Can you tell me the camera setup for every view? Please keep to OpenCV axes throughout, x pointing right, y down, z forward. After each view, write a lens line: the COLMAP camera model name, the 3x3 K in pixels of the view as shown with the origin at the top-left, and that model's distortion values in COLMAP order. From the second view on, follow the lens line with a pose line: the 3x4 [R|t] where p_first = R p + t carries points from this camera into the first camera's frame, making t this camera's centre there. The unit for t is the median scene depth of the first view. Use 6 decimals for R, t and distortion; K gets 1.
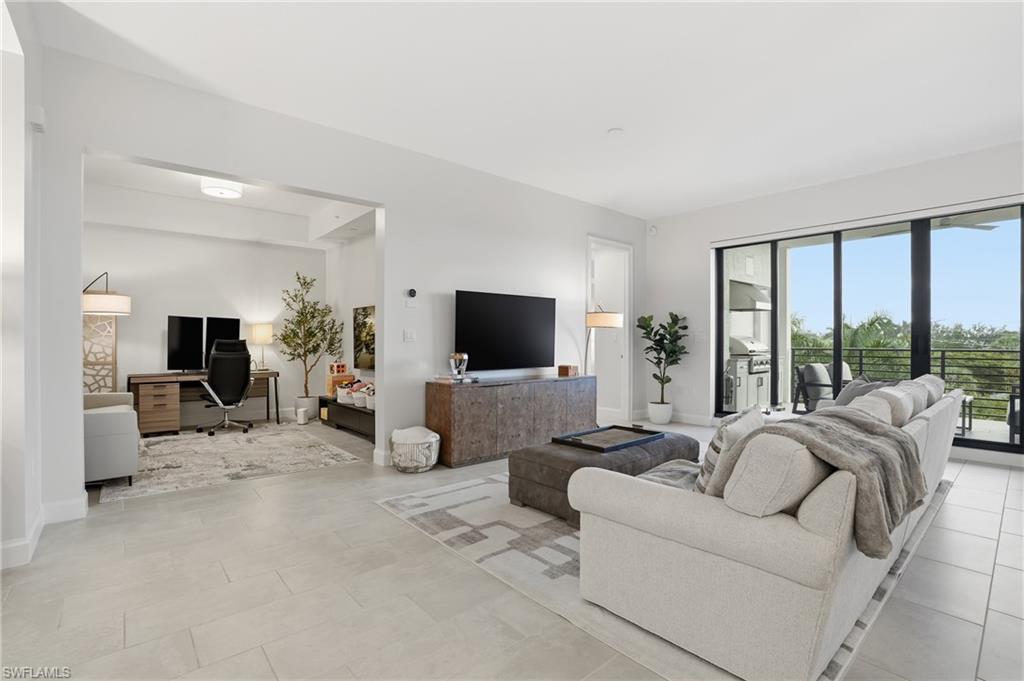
lens RADIAL K [[472.3, 0, 512.0], [0, 472.3, 340.5], [0, 0, 1]] dist [-0.067397, 0.022842]
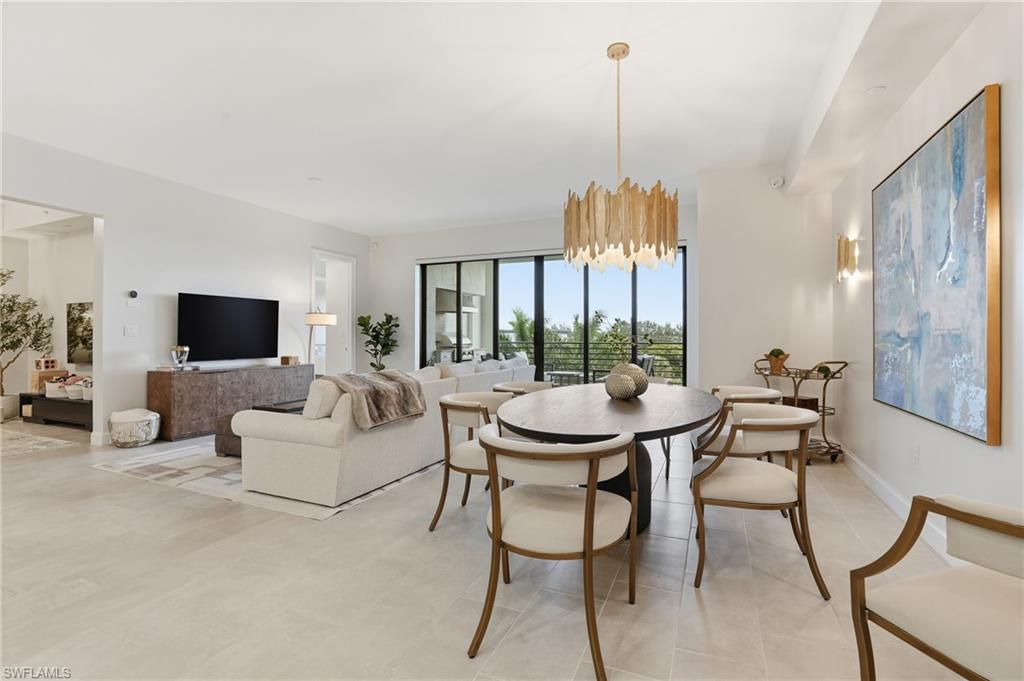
lens RADIAL K [[476.1, 0, 514.7], [0, 476.1, 333.5], [0, 0, 1]] dist [-0.068559, 0.023529]
pose [[0.897106, 0.002304, 0.441810, 0.101118], [0.000440, 0.999981, -0.006108, 0.002072], [-0.441816, 0.005674, 0.897088, -0.328348]]
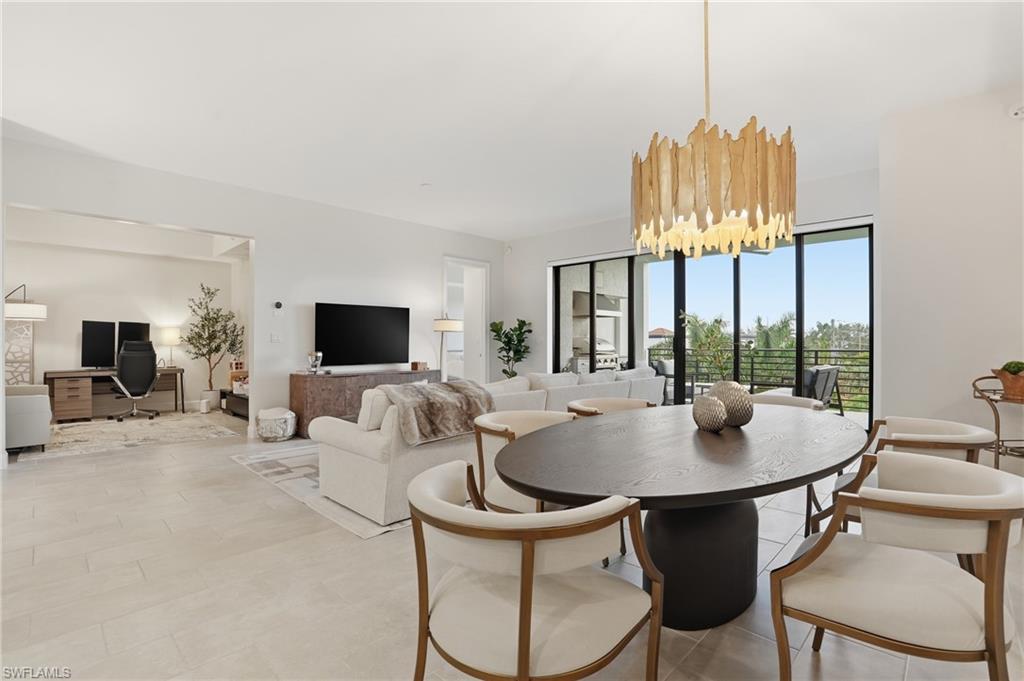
lens RADIAL K [[480.4, 0, 514.6], [0, 480.4, 338.8], [0, 0, 1]] dist [-0.069907, 0.023658]
pose [[0.995807, 0.000207, 0.091475, 0.244967], [0.000408, 0.999977, -0.006707, 0.000681], [-0.091475, 0.006716, 0.995785, -0.274792]]
